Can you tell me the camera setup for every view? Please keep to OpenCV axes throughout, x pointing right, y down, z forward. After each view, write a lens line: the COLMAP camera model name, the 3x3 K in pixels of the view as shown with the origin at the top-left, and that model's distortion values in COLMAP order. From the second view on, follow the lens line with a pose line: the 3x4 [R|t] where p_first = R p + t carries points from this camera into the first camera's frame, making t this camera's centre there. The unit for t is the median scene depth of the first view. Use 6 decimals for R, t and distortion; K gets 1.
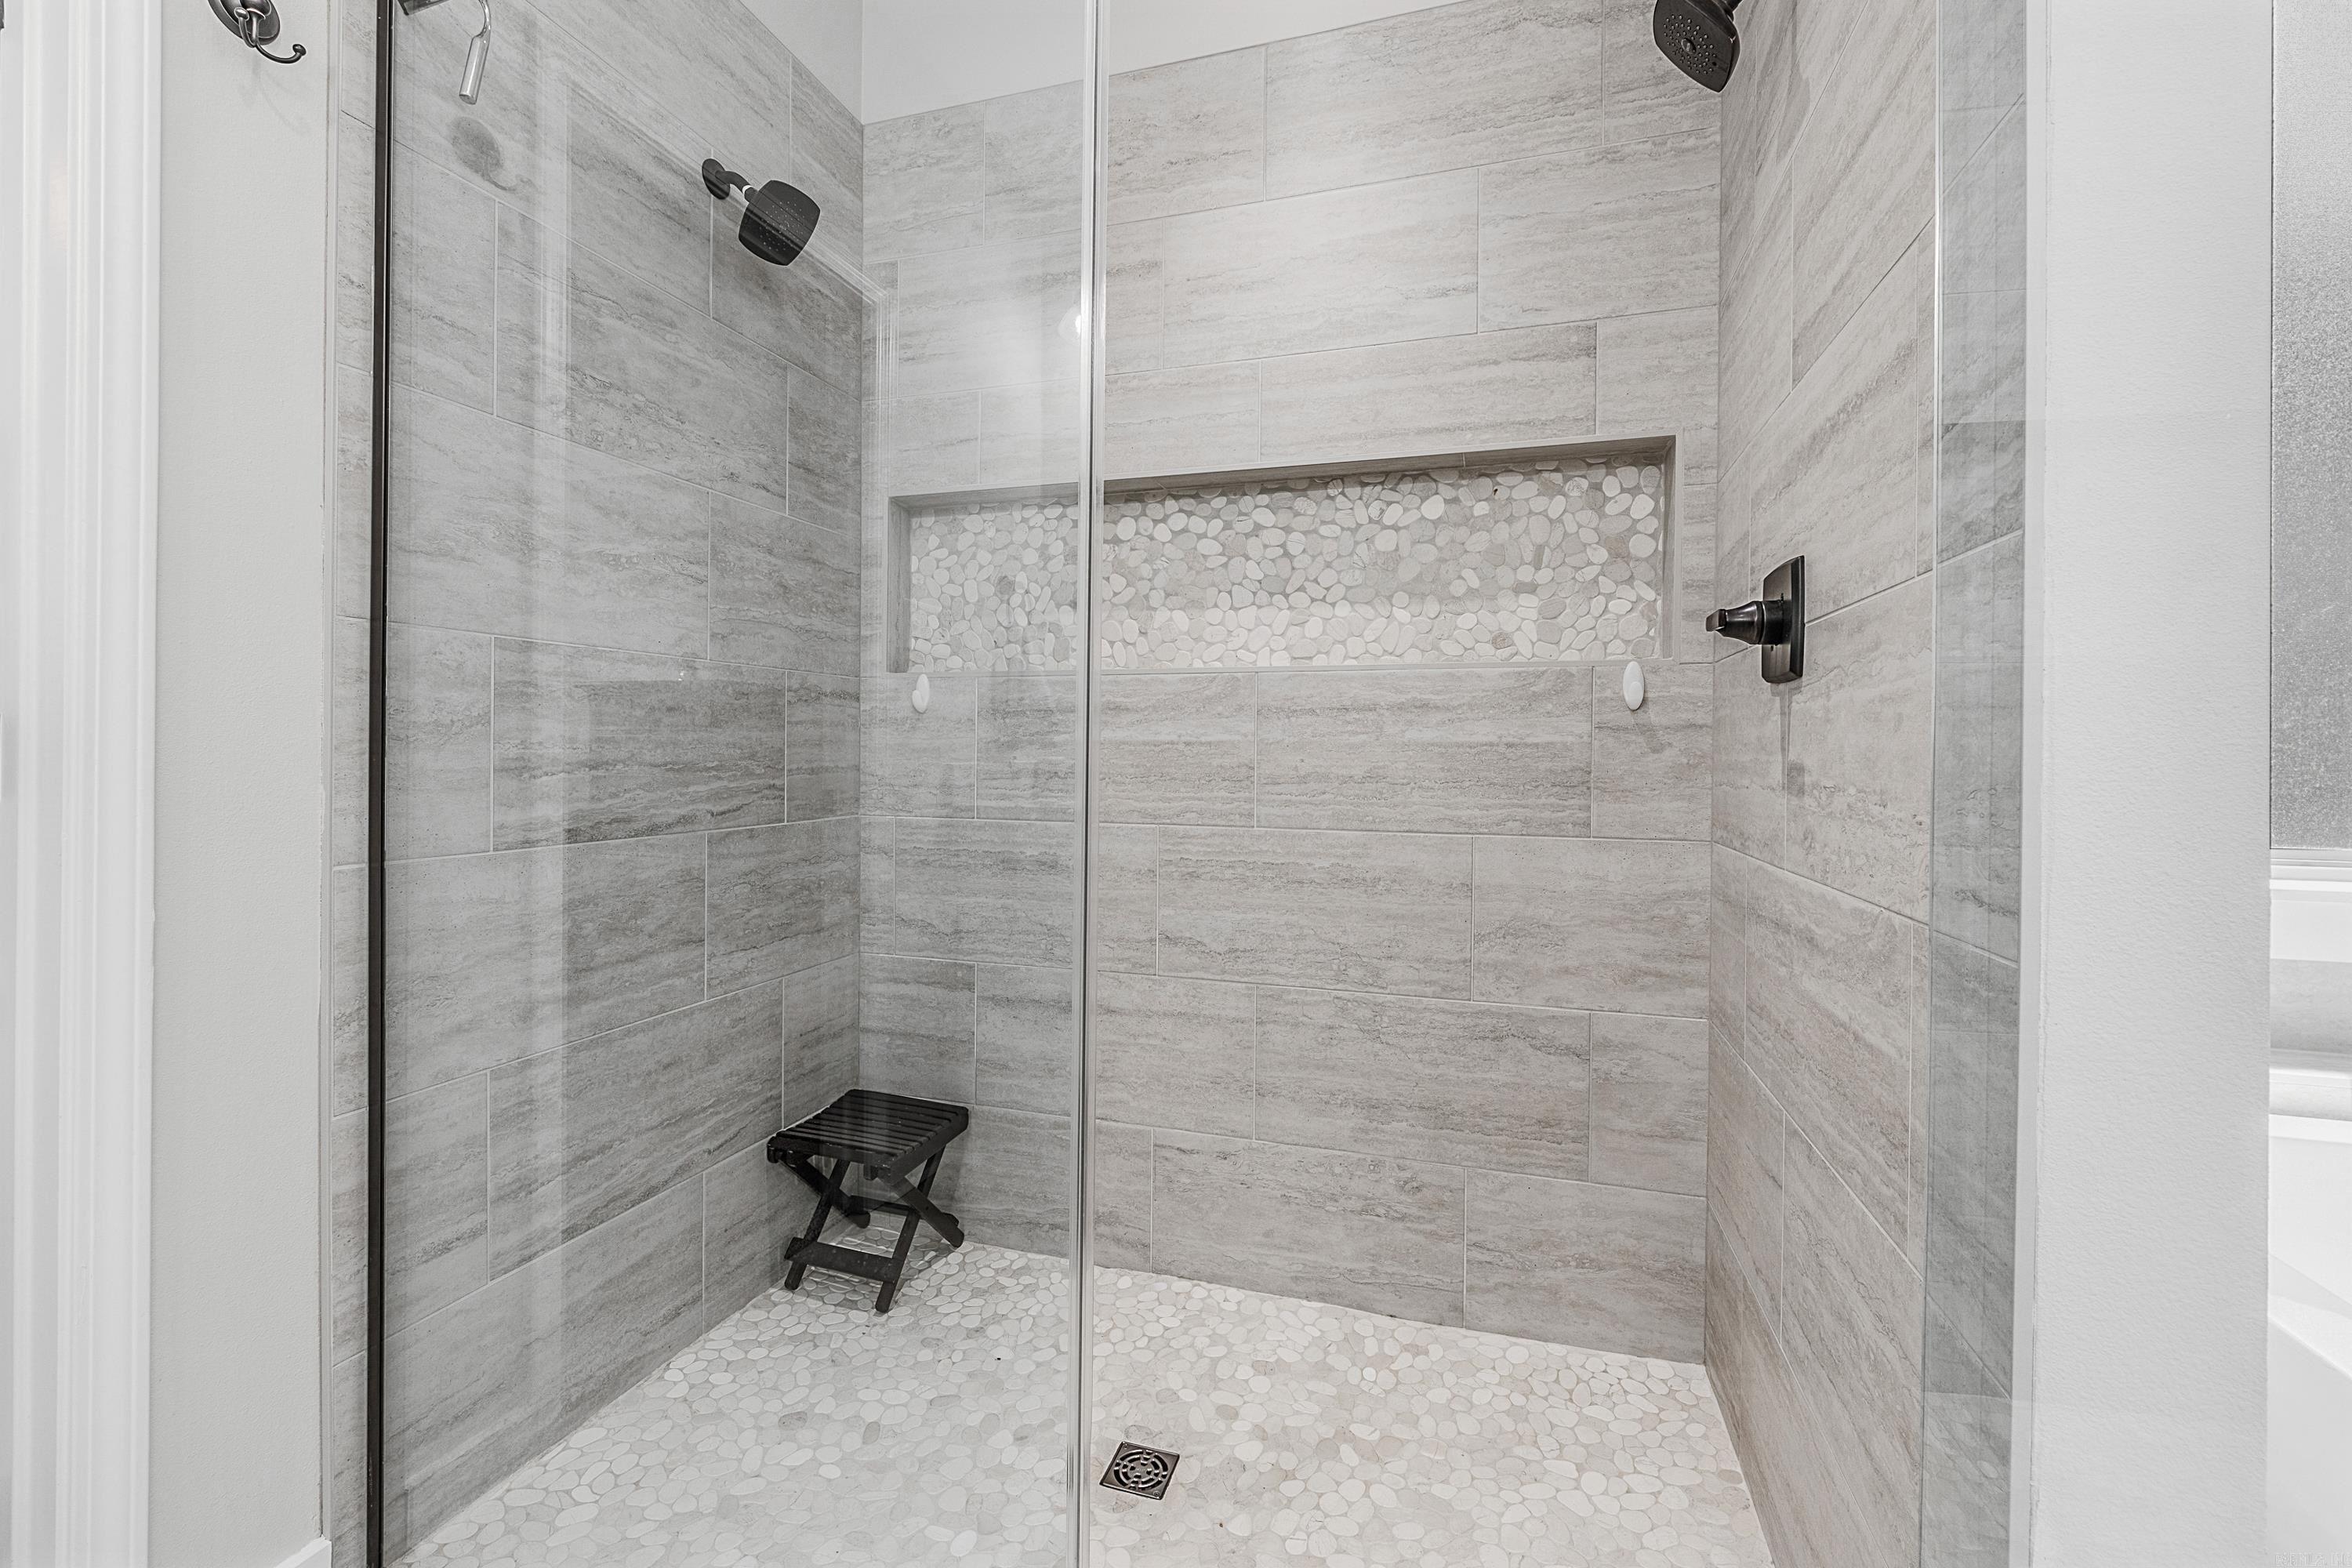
lens RADIAL K [[1000.2, 0, 1176.6], [0, 1000.2, 756.3], [0, 0, 1]] dist [-0.001274, -0.000216]
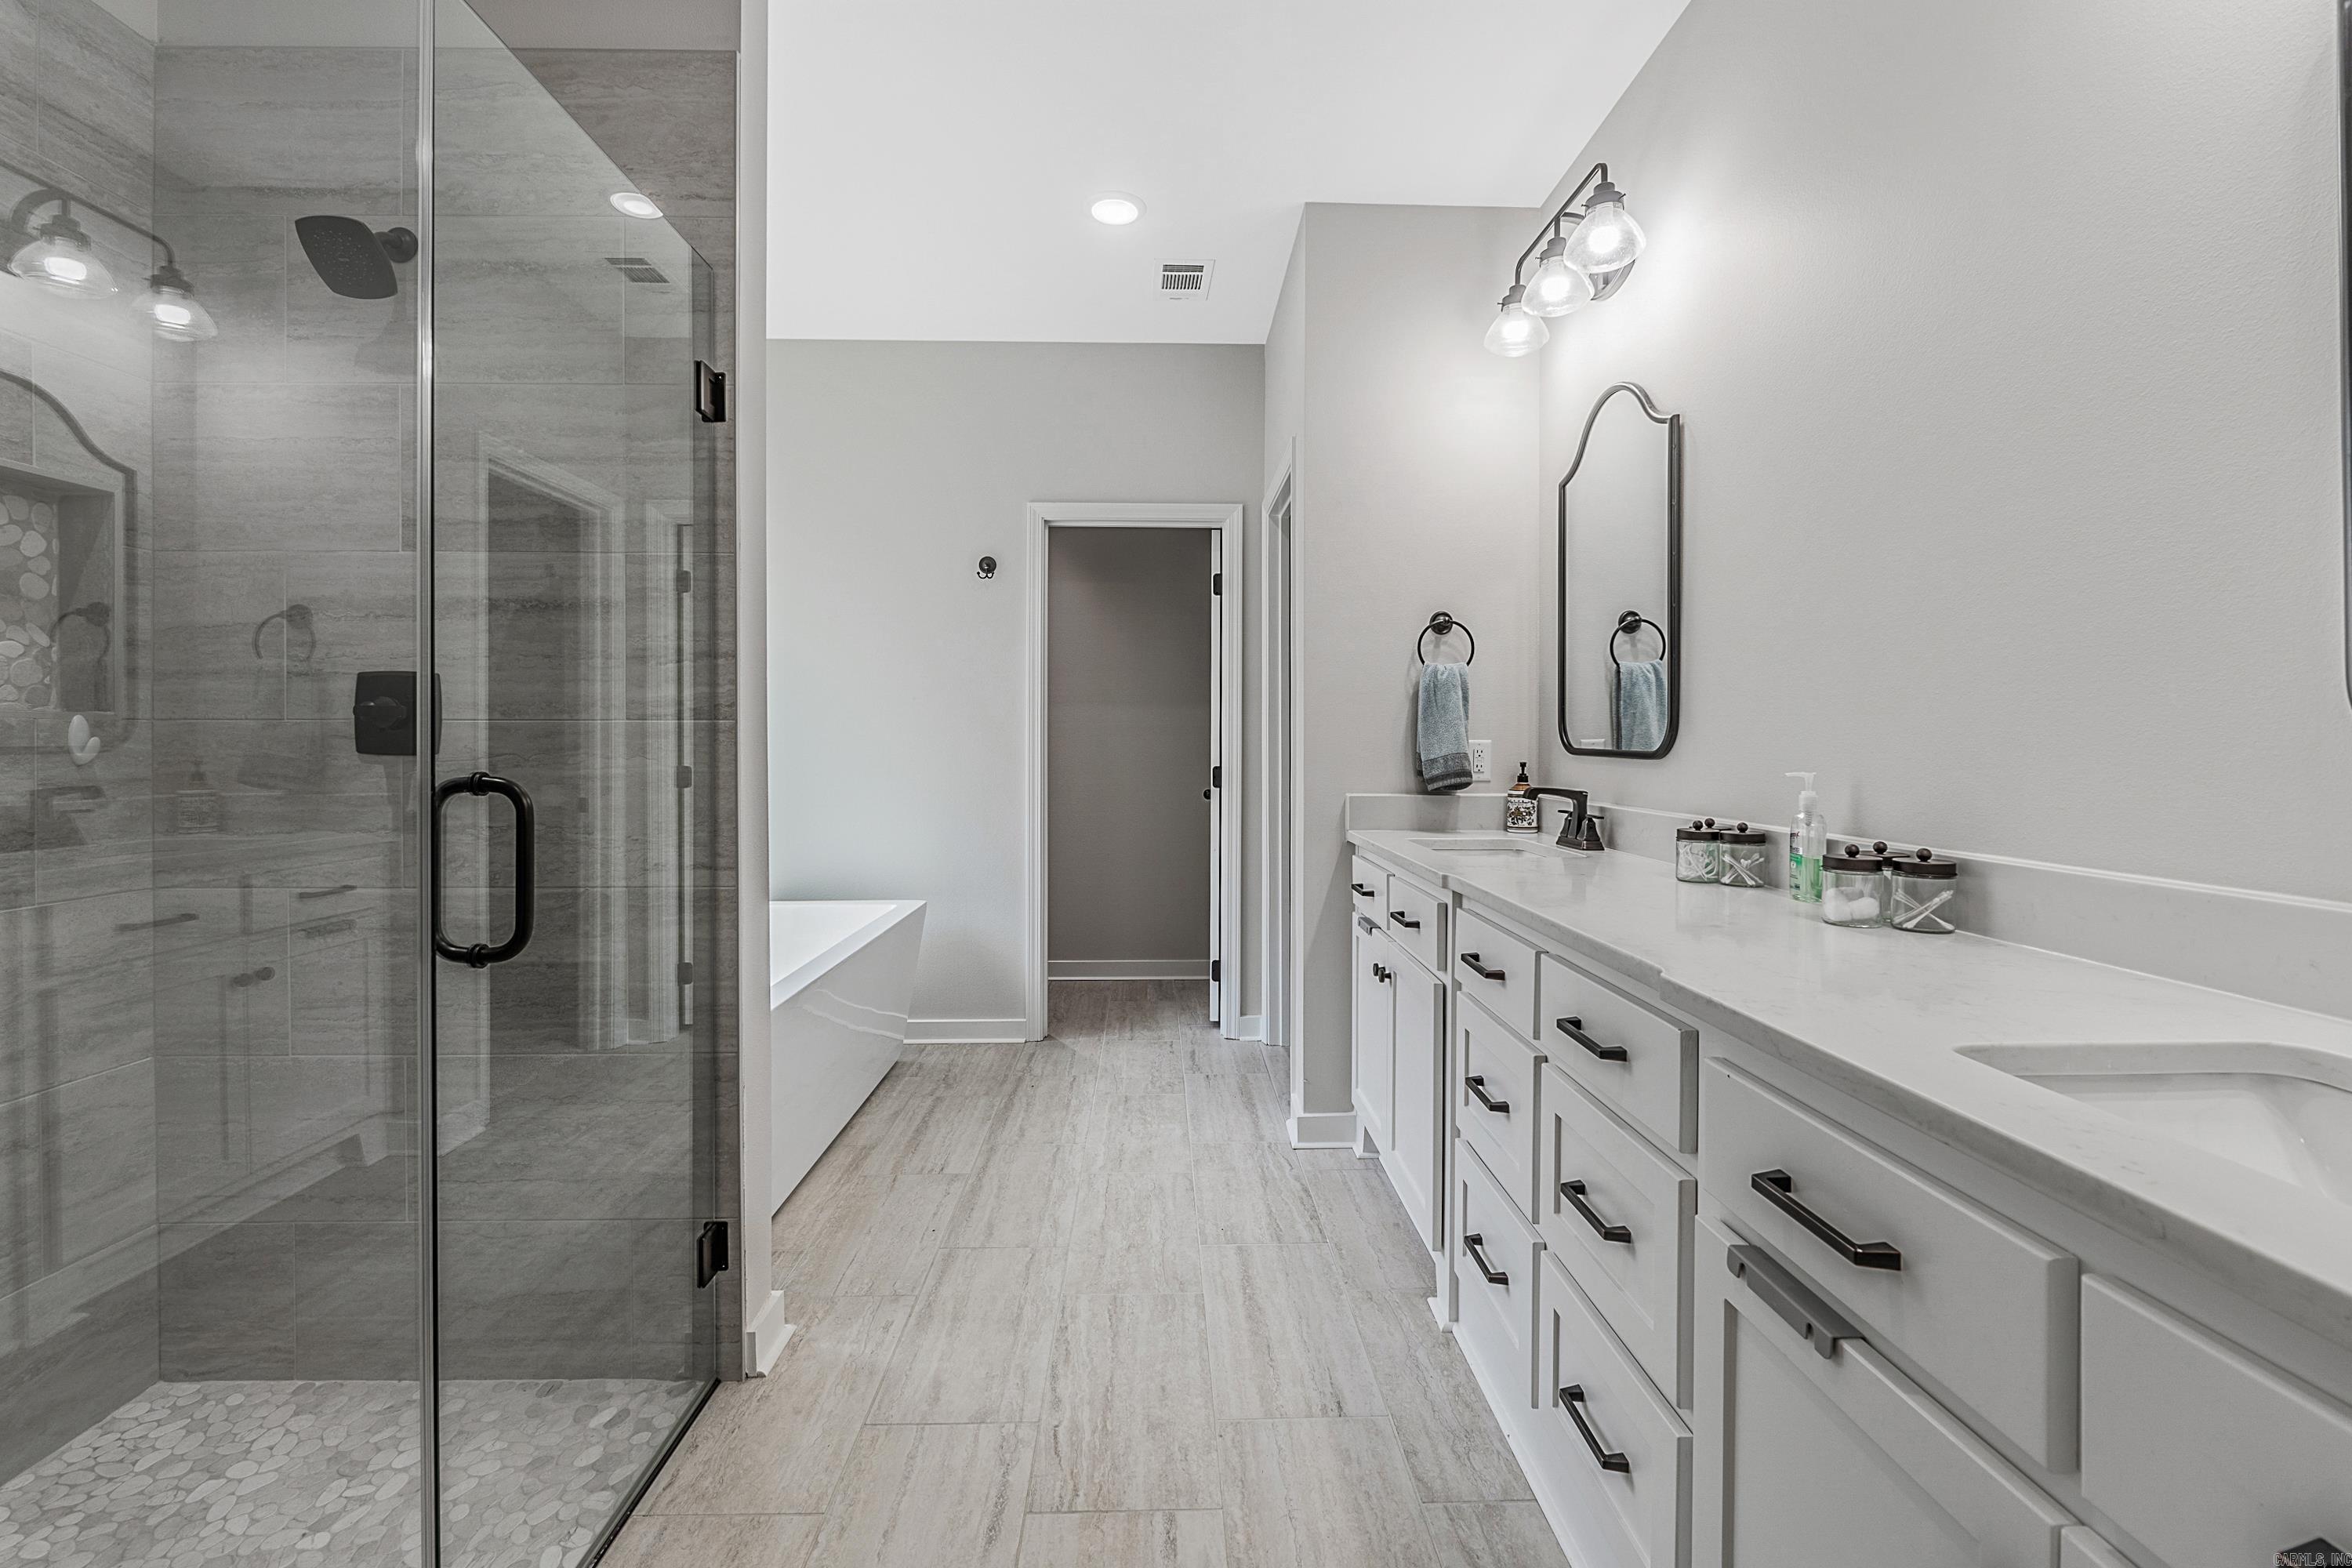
lens RADIAL K [[1000.2, 0, 1176.6], [0, 1000.2, 756.3], [0, 0, 1]] dist [-0.001274, -0.000216]
pose [[-0.325063, -0.016819, 0.945543, -0.803211], [0.001549, 0.999831, 0.018317, -0.071166], [-0.945691, 0.007418, -0.324982, 0.312442]]
